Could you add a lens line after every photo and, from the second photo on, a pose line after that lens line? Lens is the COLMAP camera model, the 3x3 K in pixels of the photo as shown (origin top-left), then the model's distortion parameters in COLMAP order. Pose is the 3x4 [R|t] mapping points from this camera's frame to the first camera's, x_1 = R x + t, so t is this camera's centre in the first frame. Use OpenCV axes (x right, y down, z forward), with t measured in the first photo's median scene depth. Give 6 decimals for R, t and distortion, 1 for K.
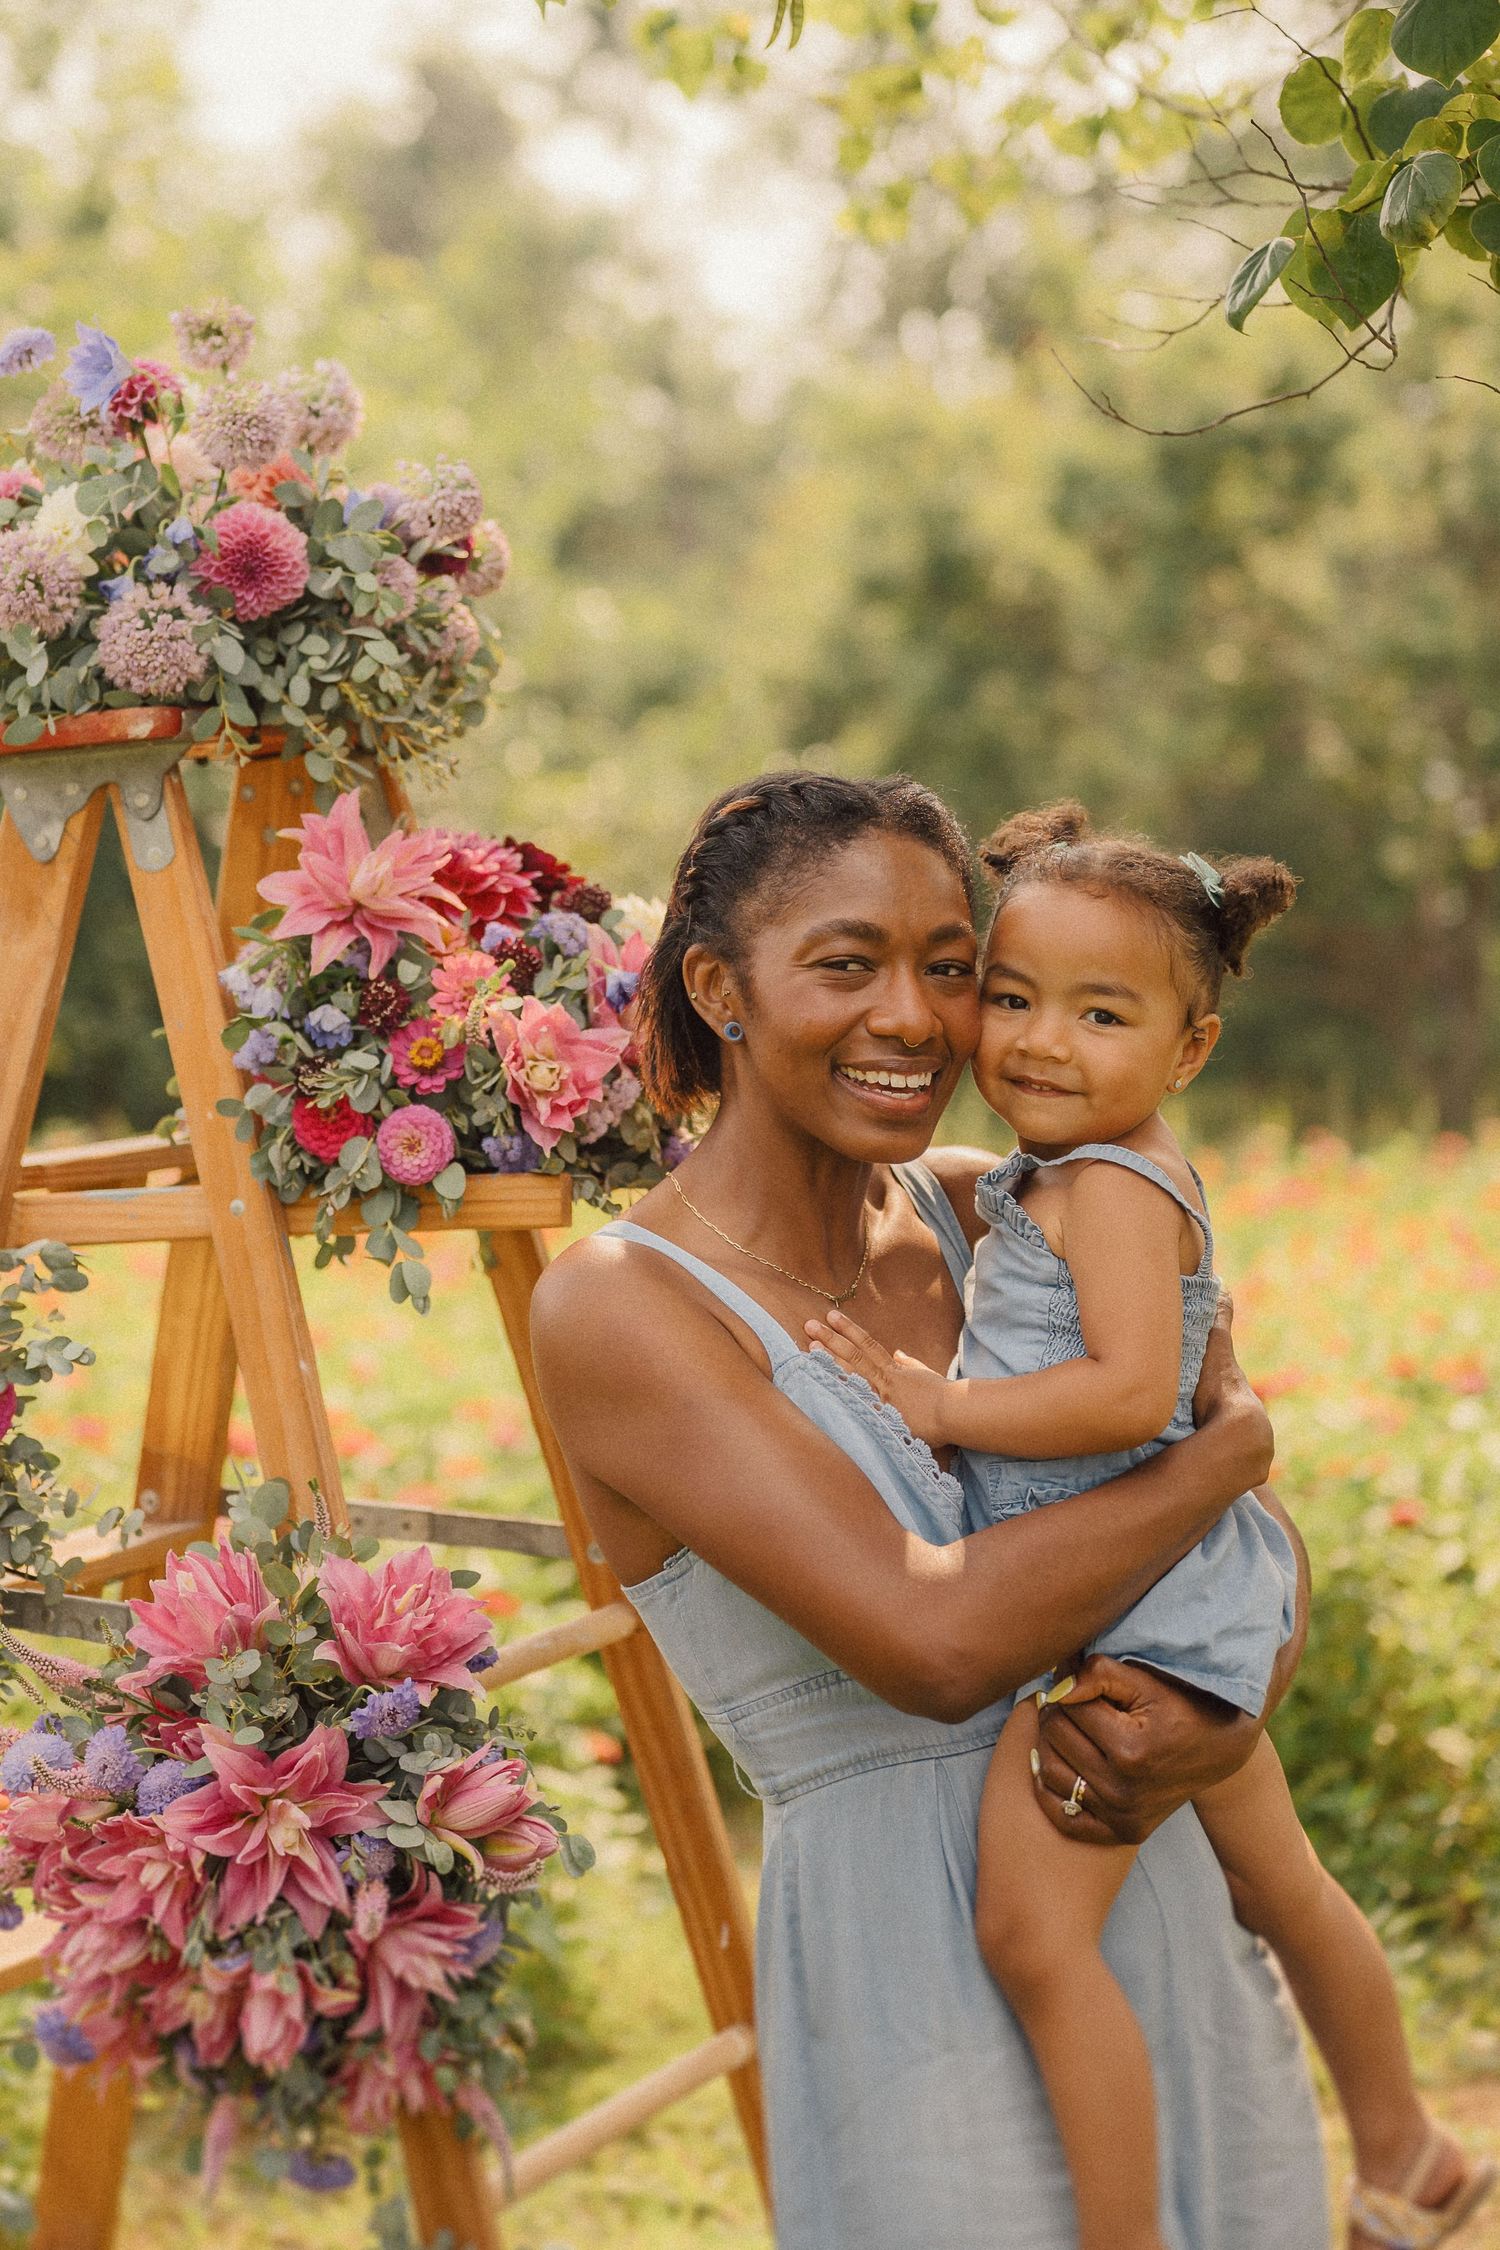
lens RADIAL K [[4302.0, 0, 749.3], [0, 4302.0, 572.9], [0, 0, 1]] dist [-0.022677, -0.222625]
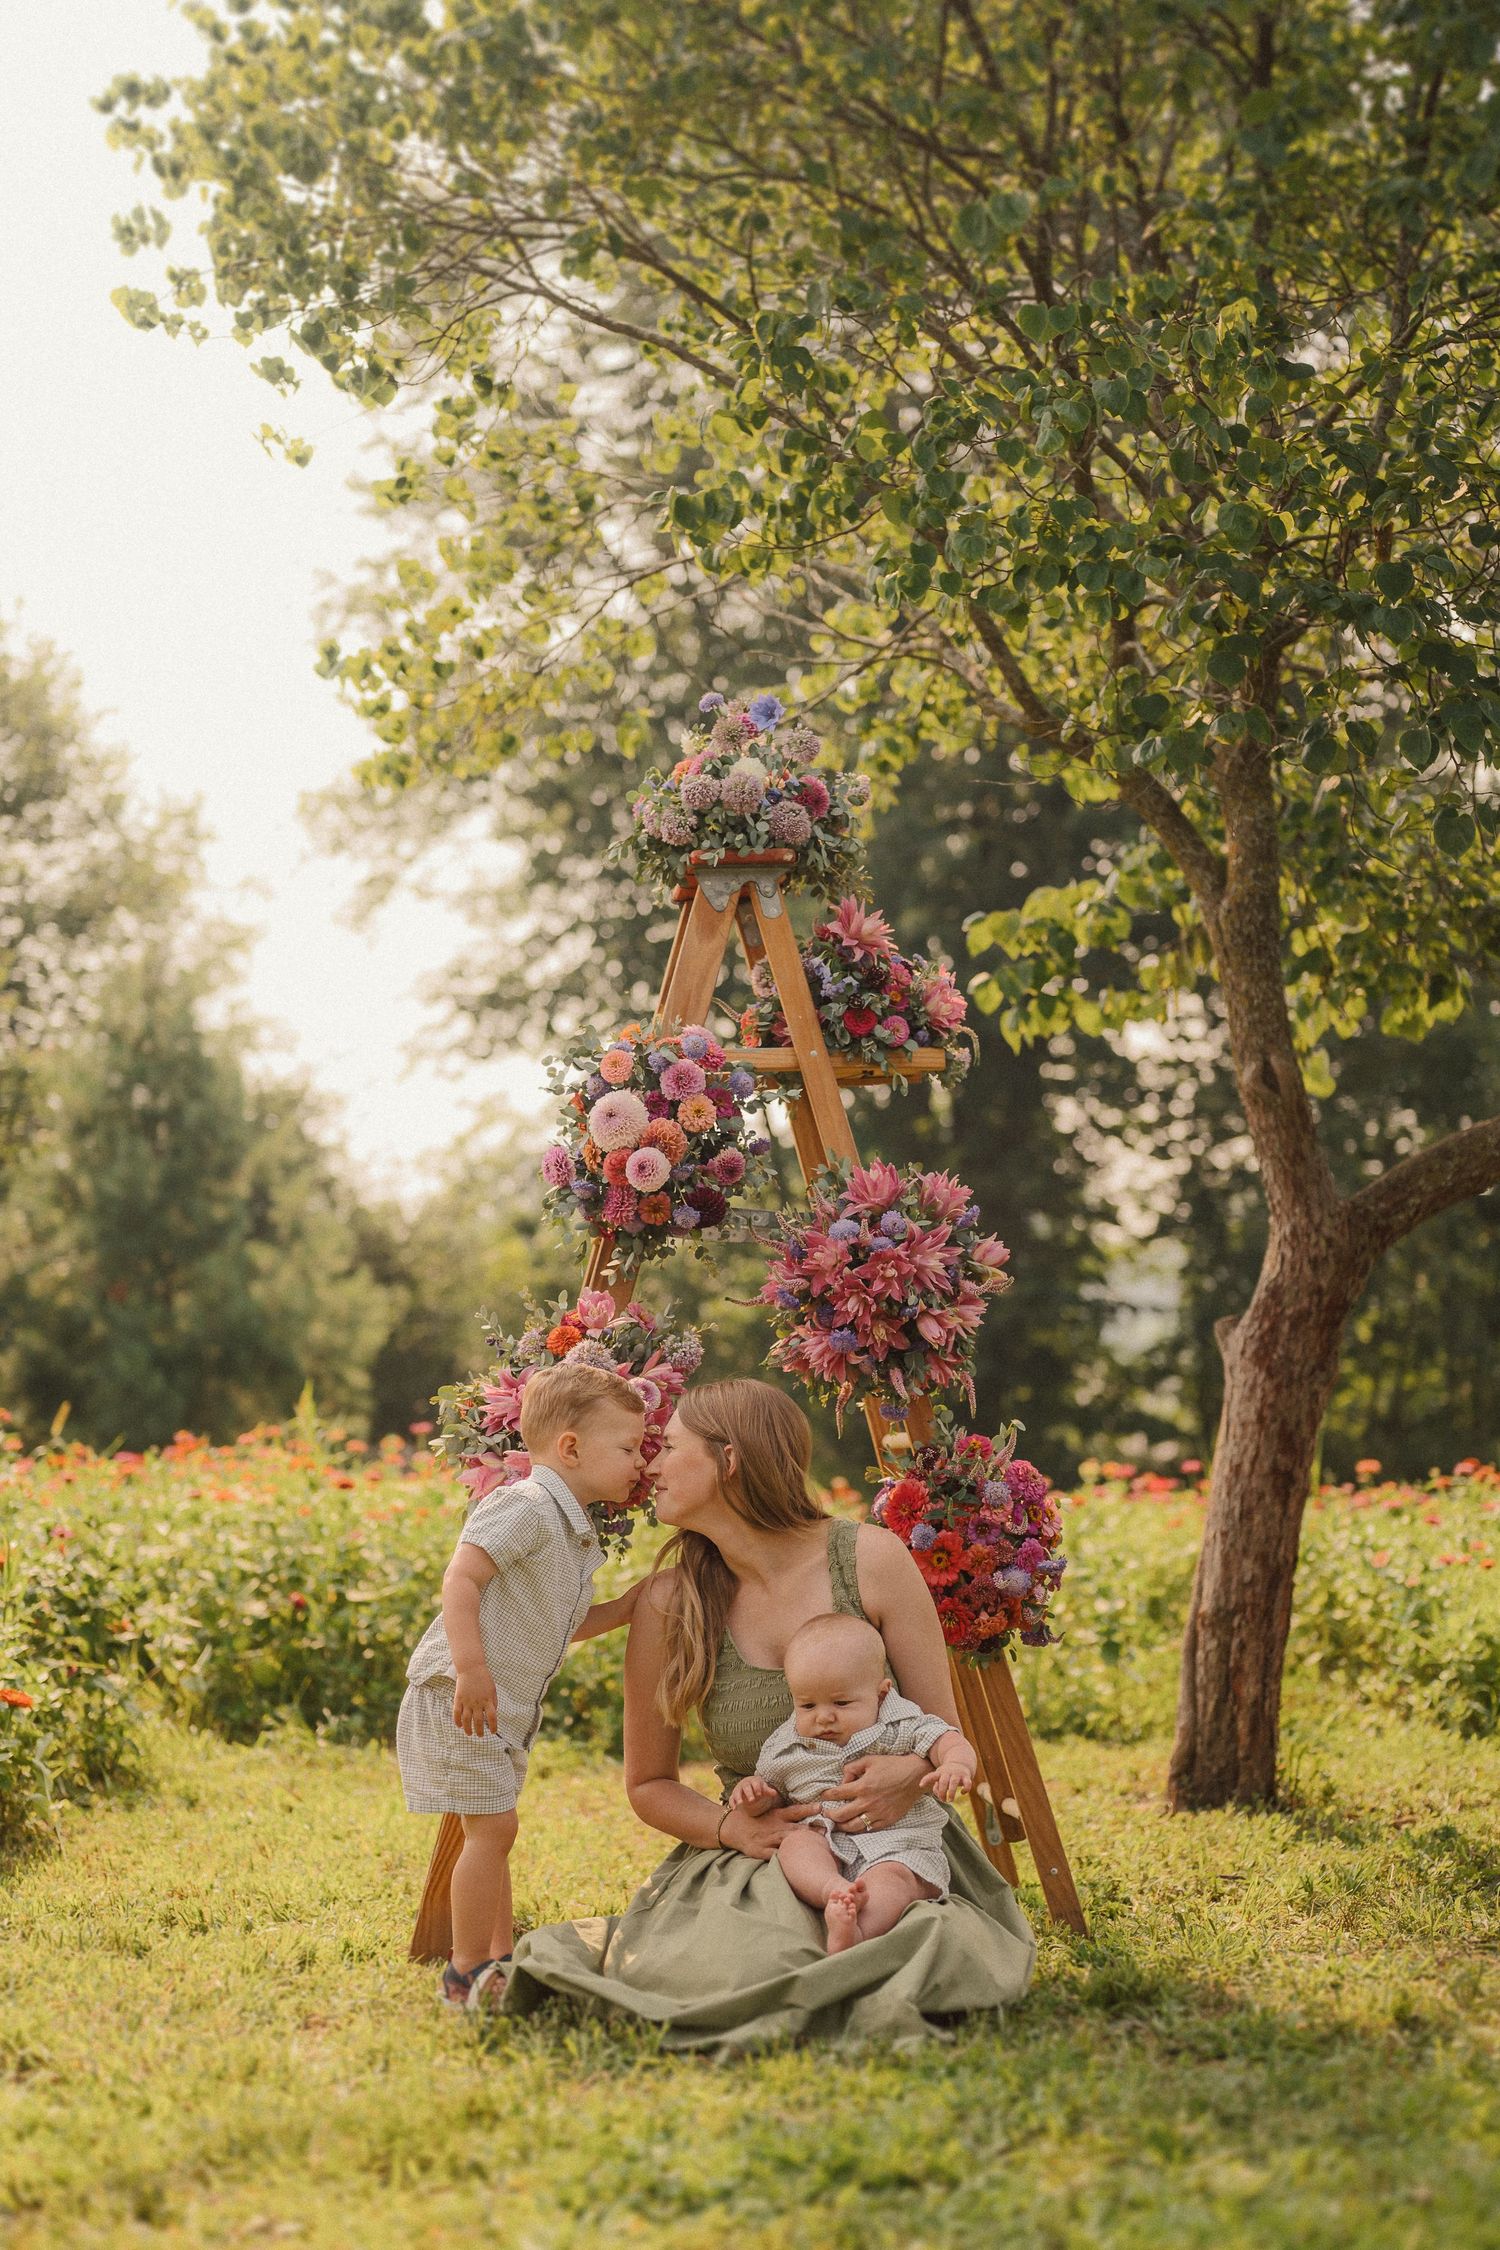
lens RADIAL K [[3222.7, 0, 722.9], [0, 3222.7, 1120.8], [0, 0, 1]] dist [-0.009712, 0.064063]
pose [[0.858484, 0.098231, 0.503345, -1.082762], [-0.071474, 0.994823, -0.072244, 0.321262], [-0.507836, 0.026044, 0.861060, -0.557873]]
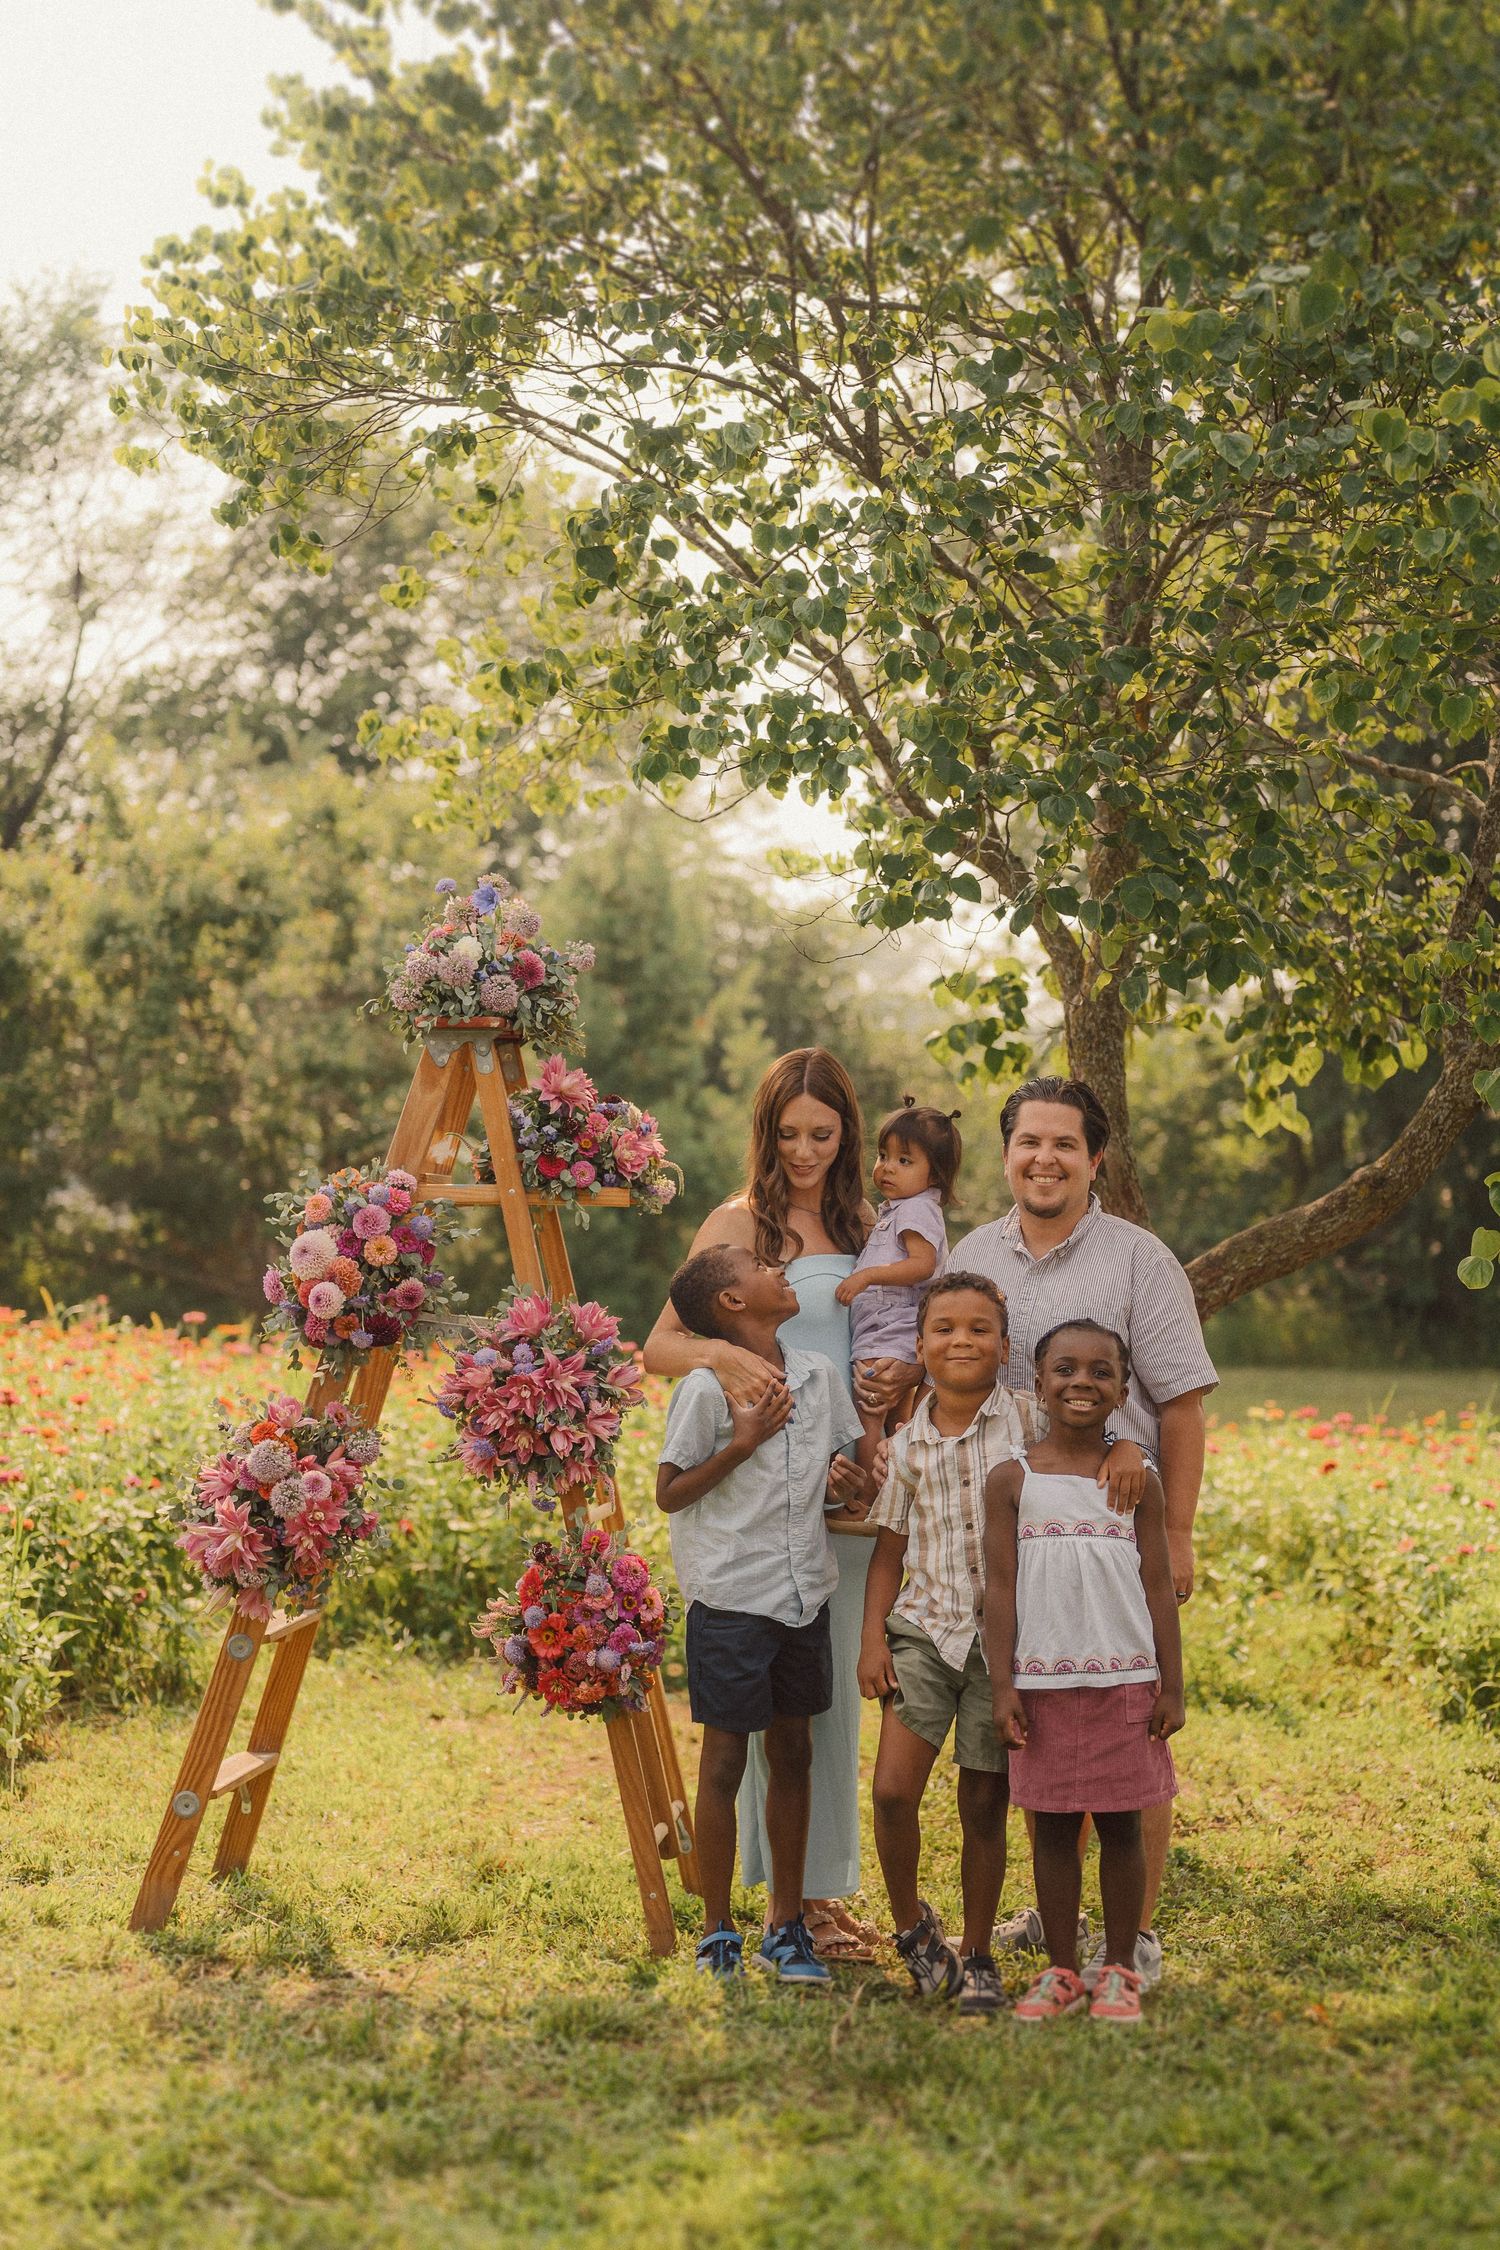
lens RADIAL K [[3225.3, 0, 764.0], [0, 3225.3, 1117.4], [0, 0, 1]] dist [-0.002906, 0.018615]
pose [[0.933989, 0.099343, 0.343212, -0.709849], [-0.109879, 0.993880, 0.011337, 0.054004], [-0.339986, -0.048301, 0.939189, -1.098259]]
